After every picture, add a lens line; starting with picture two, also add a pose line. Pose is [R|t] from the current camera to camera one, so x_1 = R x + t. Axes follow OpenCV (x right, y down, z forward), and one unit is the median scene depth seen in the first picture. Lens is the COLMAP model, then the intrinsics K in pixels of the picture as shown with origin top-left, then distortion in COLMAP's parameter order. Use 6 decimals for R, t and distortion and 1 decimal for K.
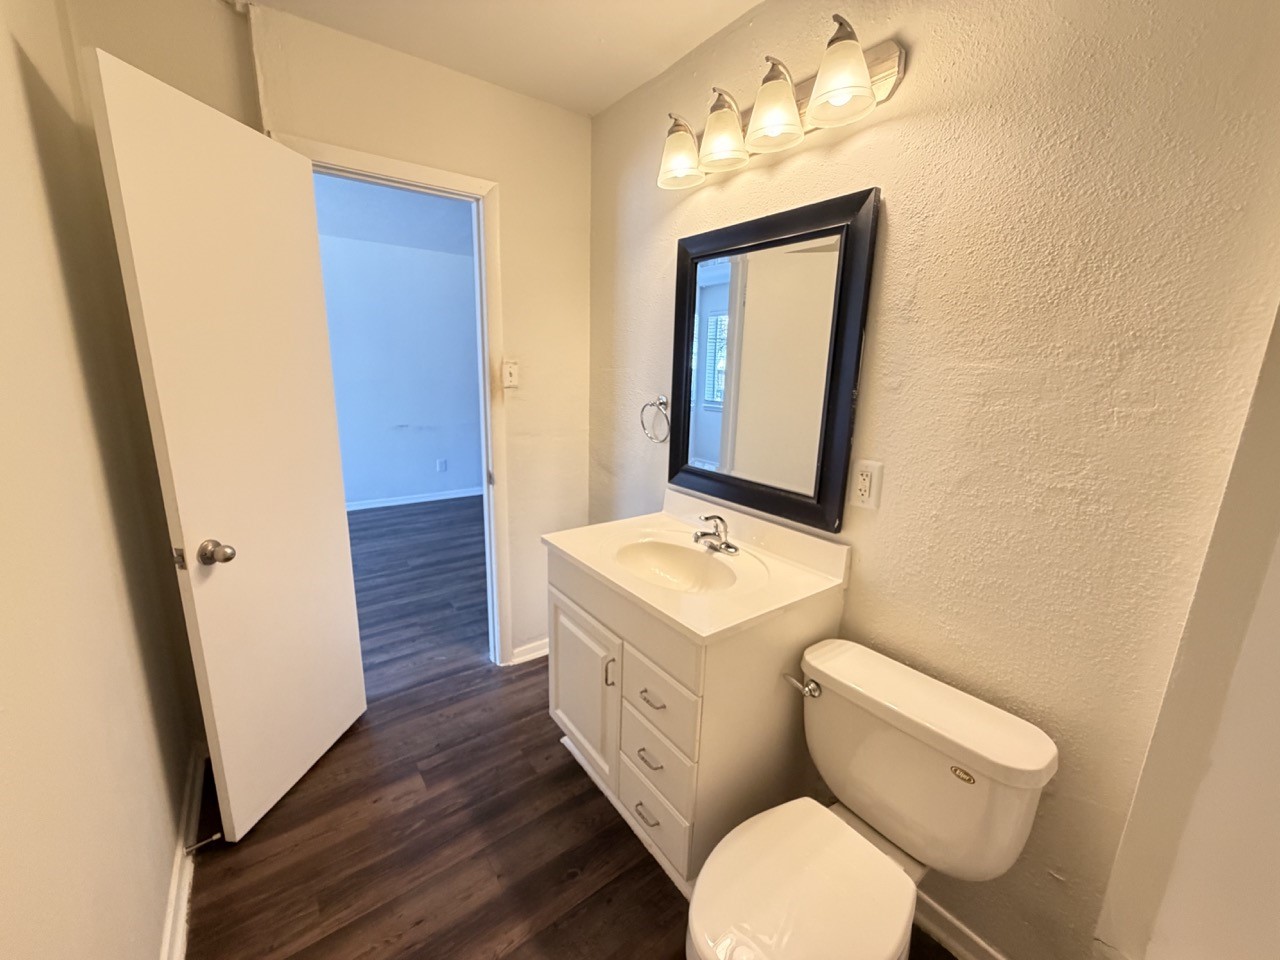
lens RADIAL K [[509.5, 0, 633.1], [0, 509.5, 480.3], [0, 0, 1]] dist [-0.008421, 0.000203]
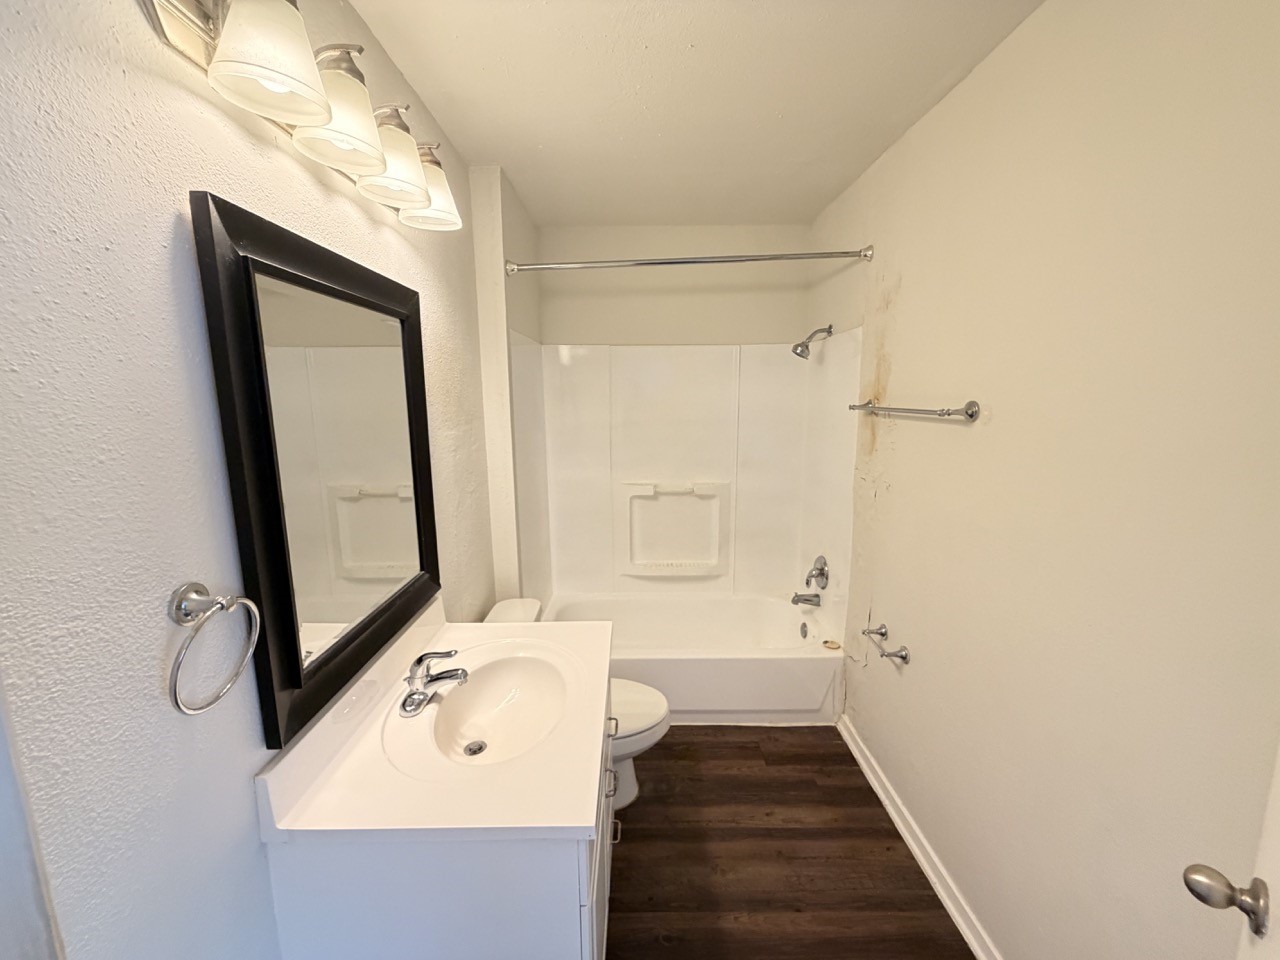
lens RADIAL K [[509.5, 0, 633.1], [0, 509.5, 480.3], [0, 0, 1]] dist [-0.008421, 0.000203]
pose [[-0.812498, -0.112244, 0.572057, -0.564912], [0.119029, 0.928675, 0.351275, -0.465135], [-0.570684, 0.353502, -0.741186, 1.530599]]
